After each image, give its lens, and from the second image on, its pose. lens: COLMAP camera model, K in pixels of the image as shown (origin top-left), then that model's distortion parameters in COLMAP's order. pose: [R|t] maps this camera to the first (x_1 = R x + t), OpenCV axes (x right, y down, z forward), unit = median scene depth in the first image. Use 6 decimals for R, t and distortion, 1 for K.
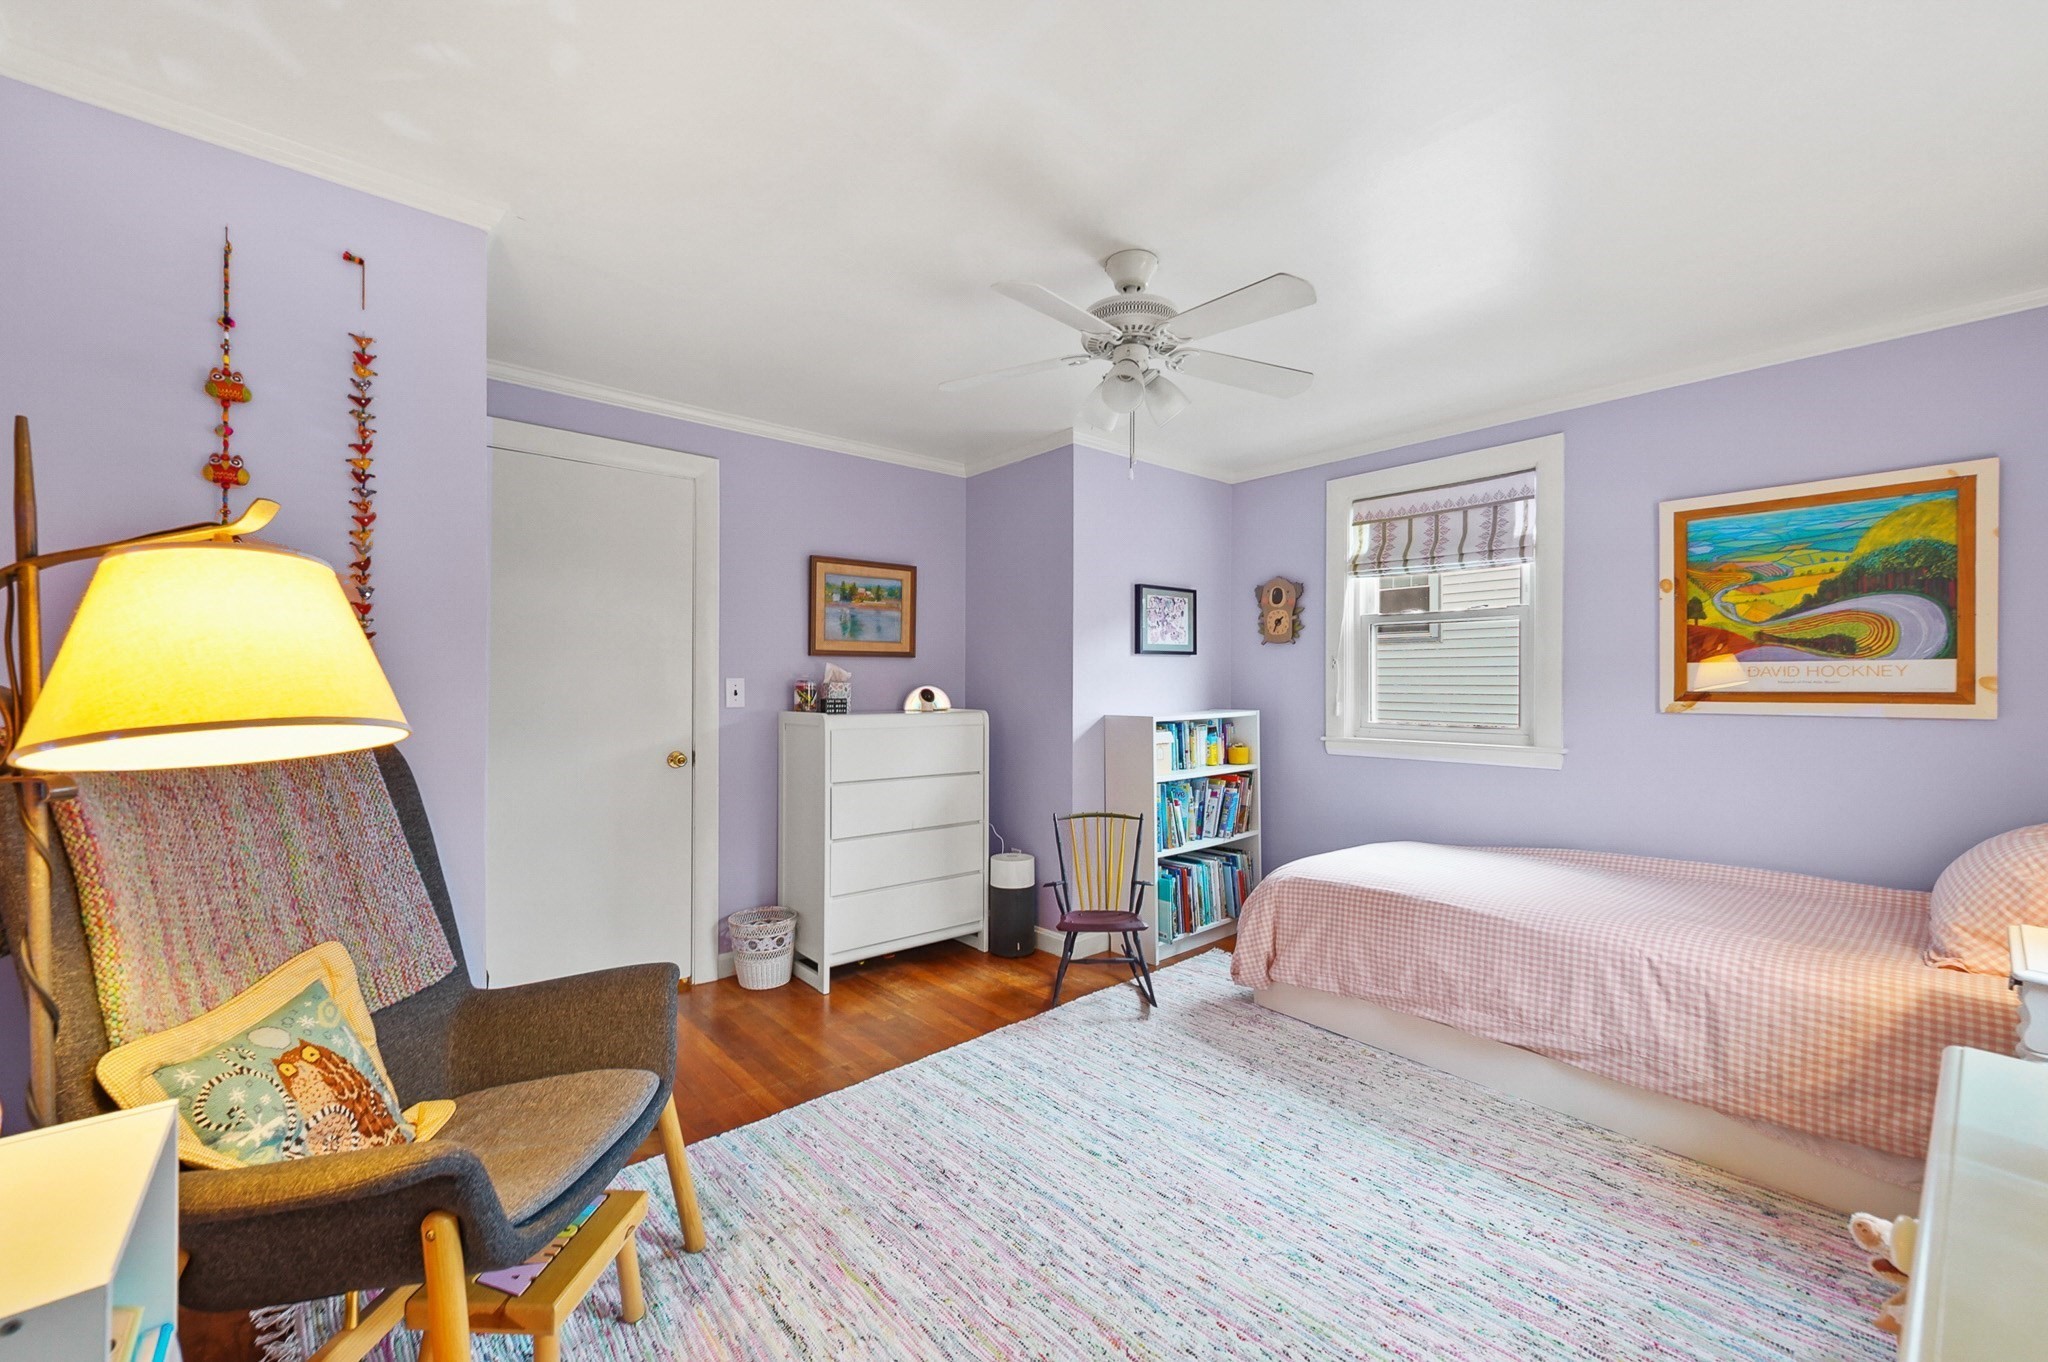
lens RADIAL K [[825.0, 0, 1020.0], [0, 825.0, 686.1], [0, 0, 1]] dist [0.010406, -0.002470]
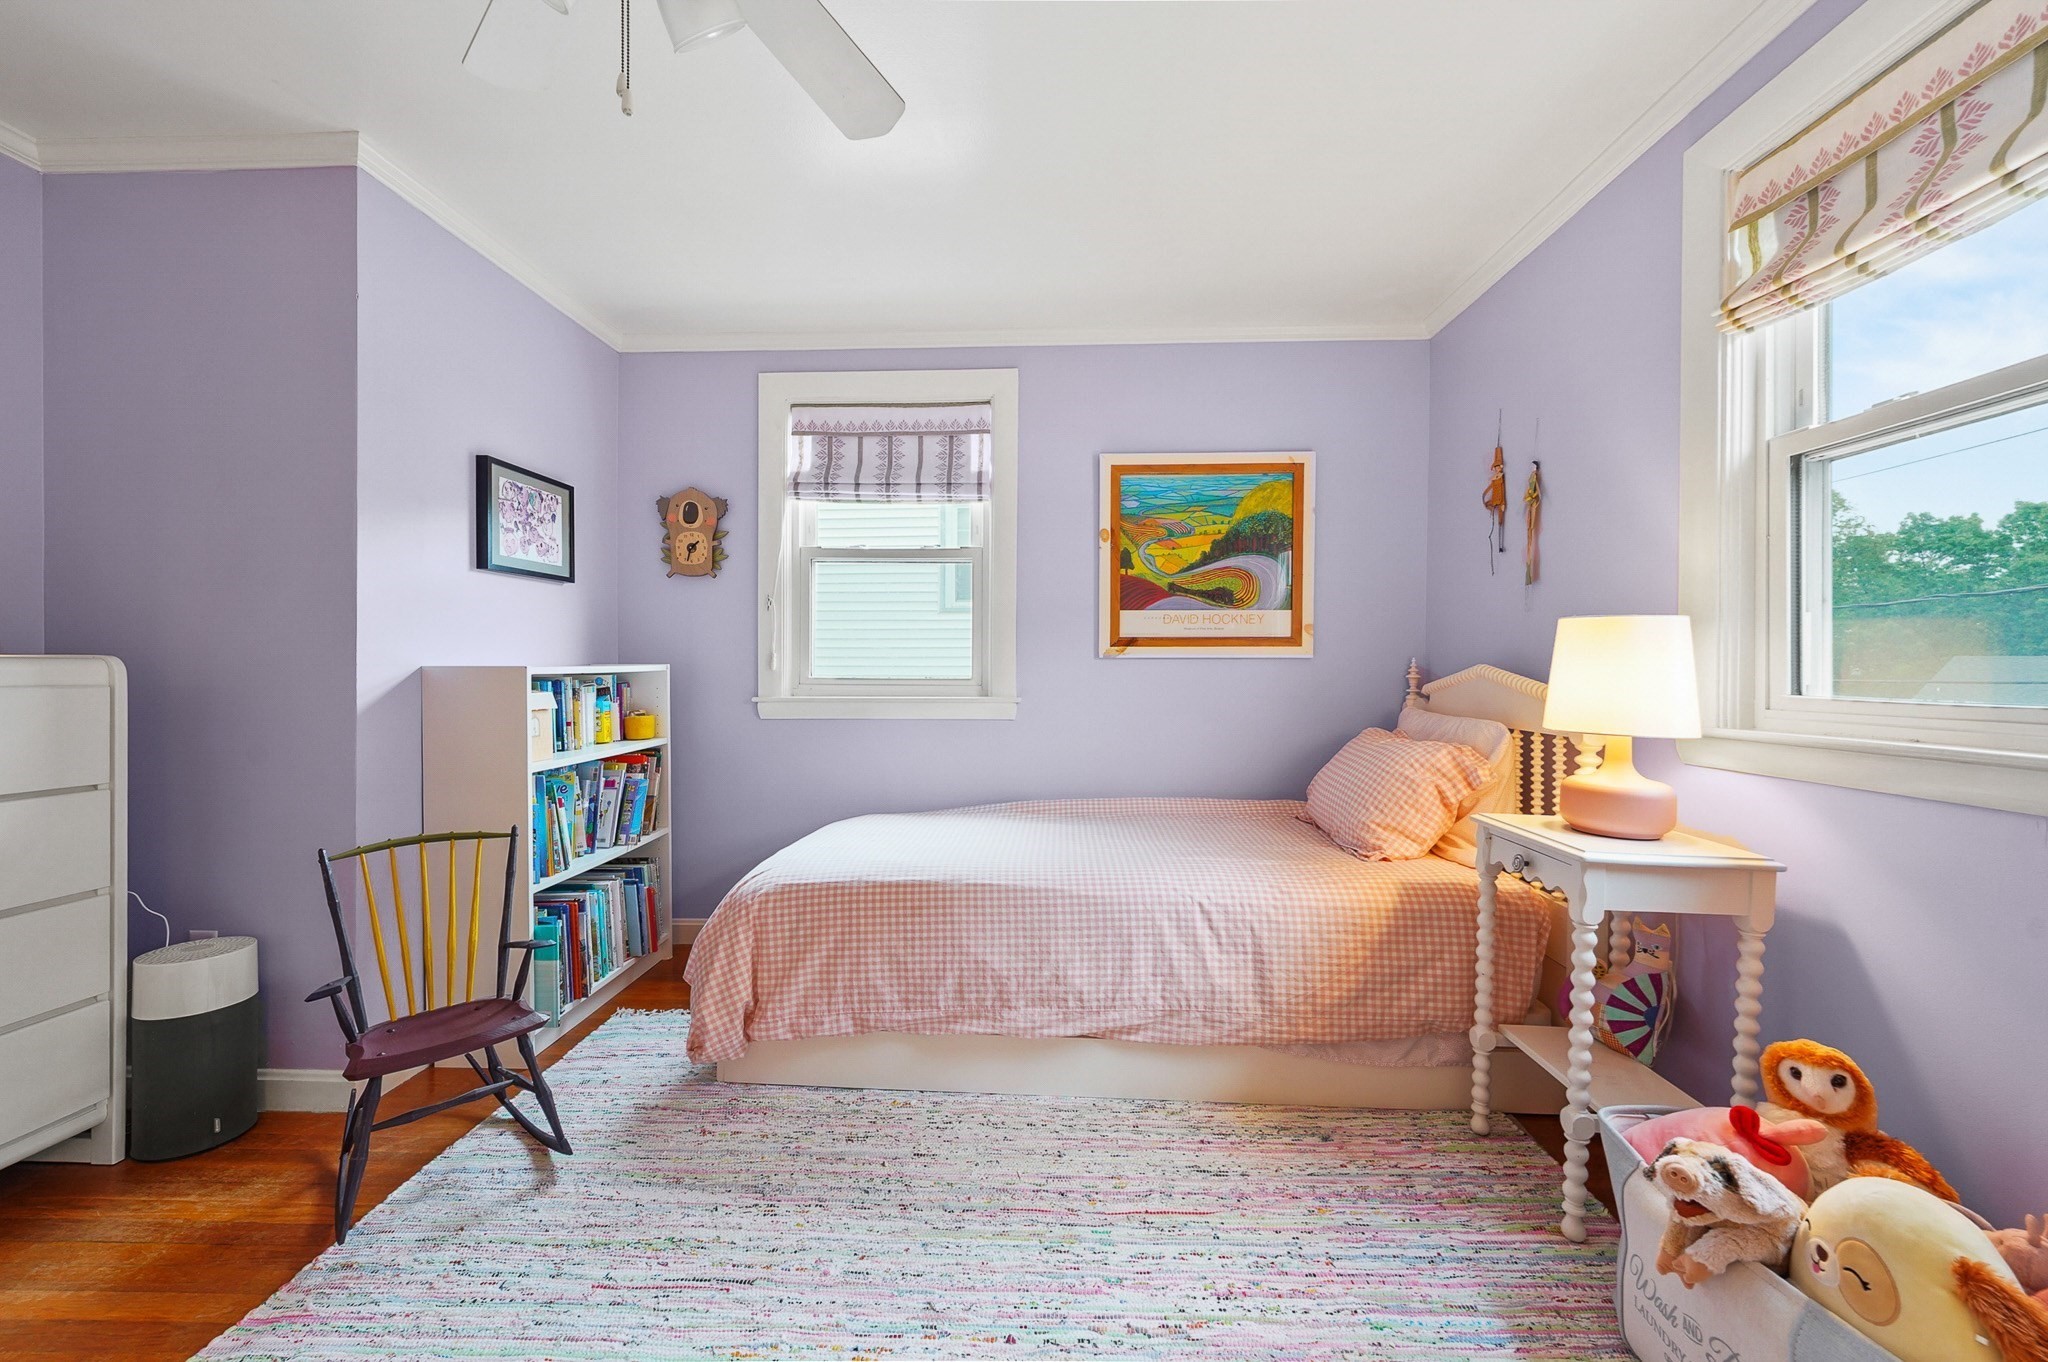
lens RADIAL K [[825.0, 0, 1021.0], [0, 825.0, 670.6], [0, 0, 1]] dist [0.010406, -0.002470]
pose [[0.686411, -0.000038, 0.727214, -0.039485], [-0.000611, 1.000000, 0.000629, 0.044732], [-0.727214, -0.000876, 0.686411, 0.345845]]
